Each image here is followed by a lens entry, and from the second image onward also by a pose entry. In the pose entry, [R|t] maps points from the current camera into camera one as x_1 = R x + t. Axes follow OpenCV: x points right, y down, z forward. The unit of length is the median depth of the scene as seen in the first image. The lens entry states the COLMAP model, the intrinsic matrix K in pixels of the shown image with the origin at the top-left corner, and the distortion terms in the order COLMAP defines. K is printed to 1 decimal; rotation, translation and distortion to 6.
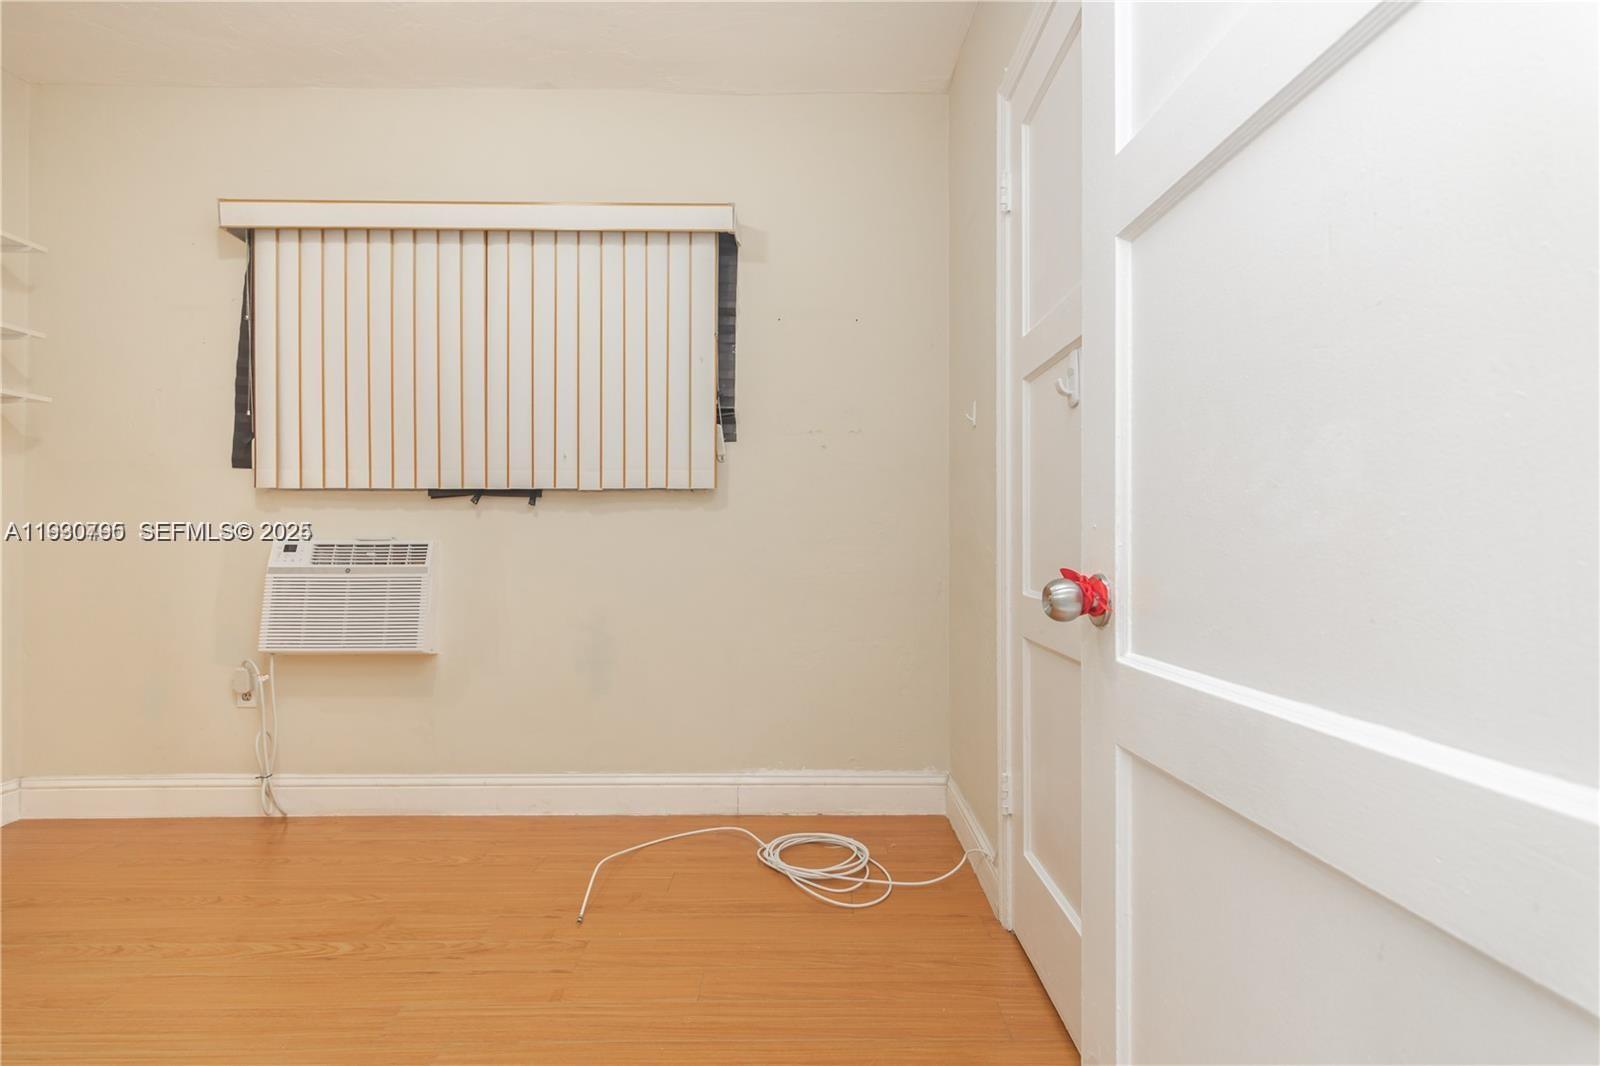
lens RADIAL K [[790.2, 0, 809.5], [0, 790.2, 535.0], [0, 0, 1]] dist [-0.001983, 0.002493]
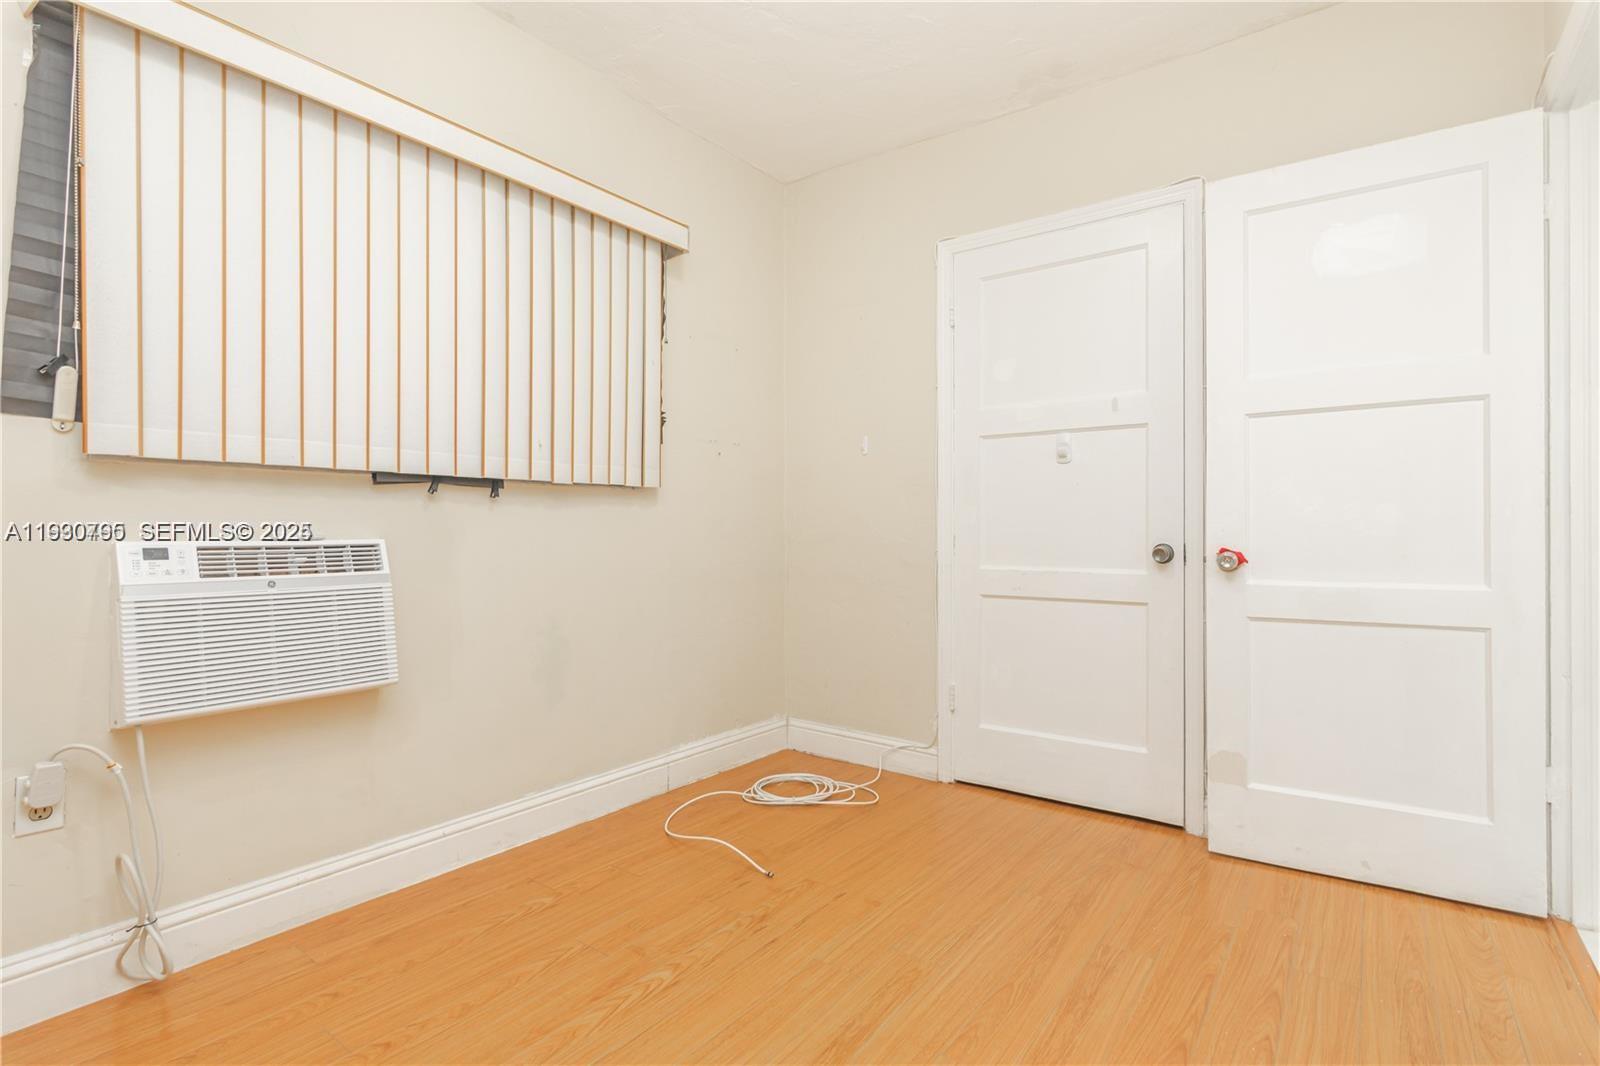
lens RADIAL K [[790.2, 0, 813.9], [0, 790.2, 532.7], [0, 0, 1]] dist [-0.001983, 0.002493]
pose [[0.592114, -0.002050, 0.805852, -0.850783], [-0.007558, 0.999939, 0.008097, -0.008923], [-0.805819, -0.010885, 0.592062, 0.208153]]
